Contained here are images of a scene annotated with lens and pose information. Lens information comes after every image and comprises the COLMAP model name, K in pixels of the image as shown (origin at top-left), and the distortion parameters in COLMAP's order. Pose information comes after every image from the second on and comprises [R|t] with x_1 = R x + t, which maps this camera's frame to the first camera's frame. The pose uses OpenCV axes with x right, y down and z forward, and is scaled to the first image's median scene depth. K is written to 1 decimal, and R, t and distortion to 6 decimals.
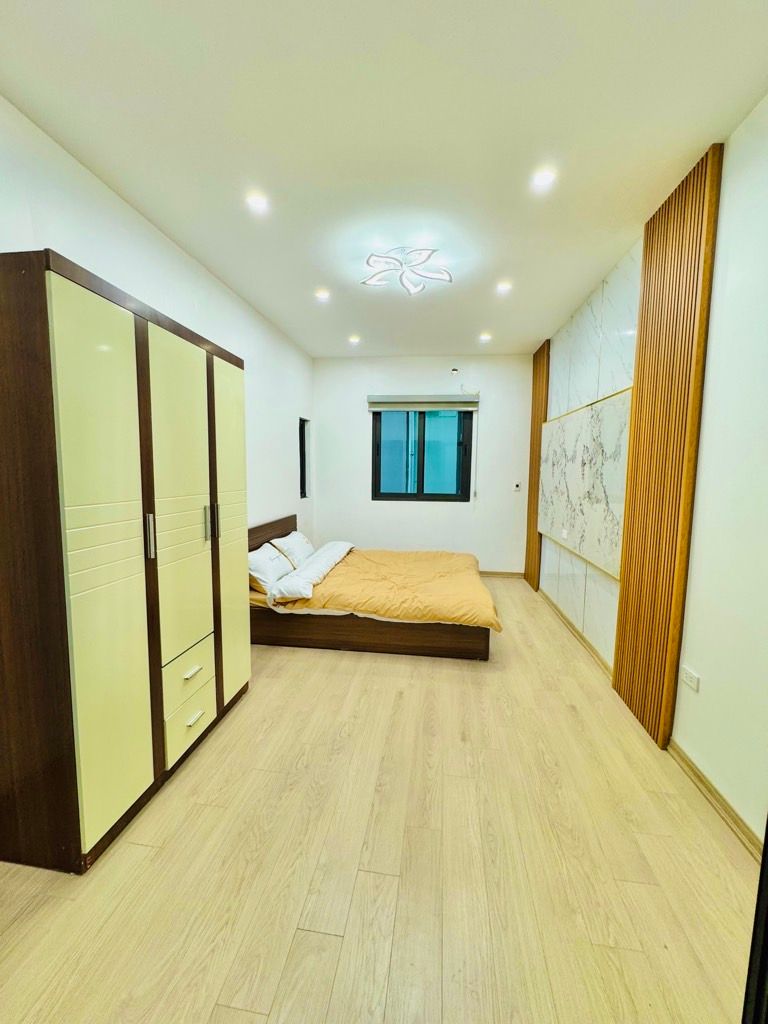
lens RADIAL K [[405.8, 0, 379.7], [0, 405.8, 513.3], [0, 0, 1]] dist [-0.003372, 0.000257]
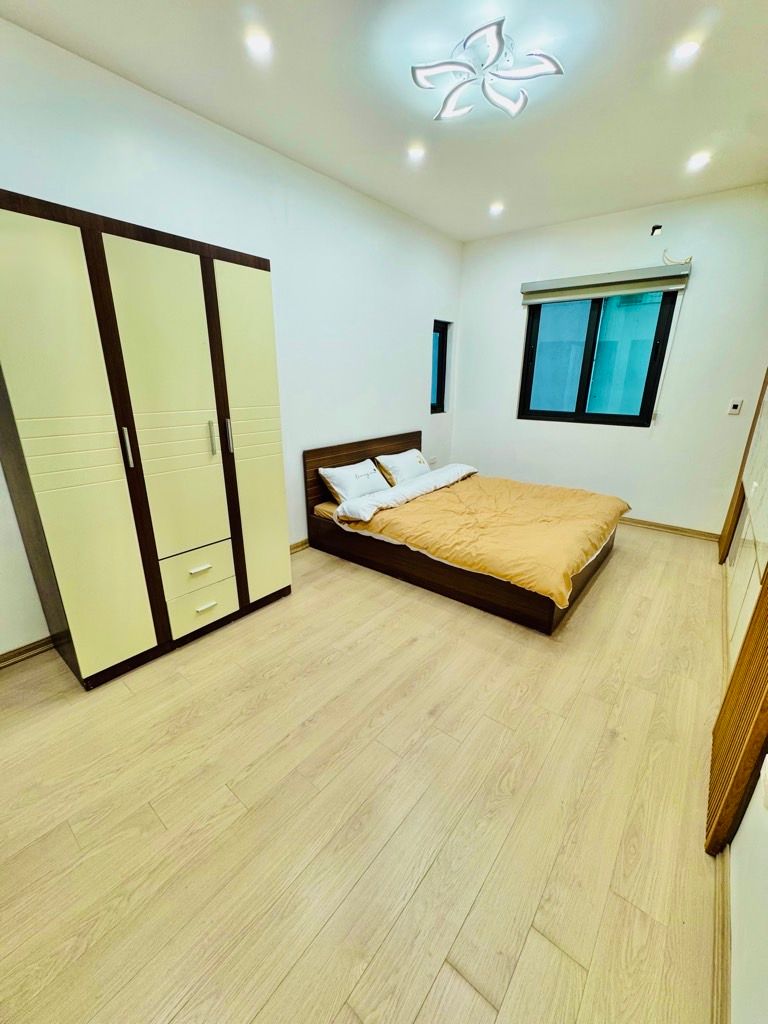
lens RADIAL K [[405.8, 0, 387.9], [0, 405.8, 510.3], [0, 0, 1]] dist [-0.003372, 0.000257]
pose [[0.859553, 0.154696, -0.487071, 0.337874], [-0.051430, 0.974431, 0.218724, -0.030838], [0.508453, -0.162955, 0.845530, 0.208792]]
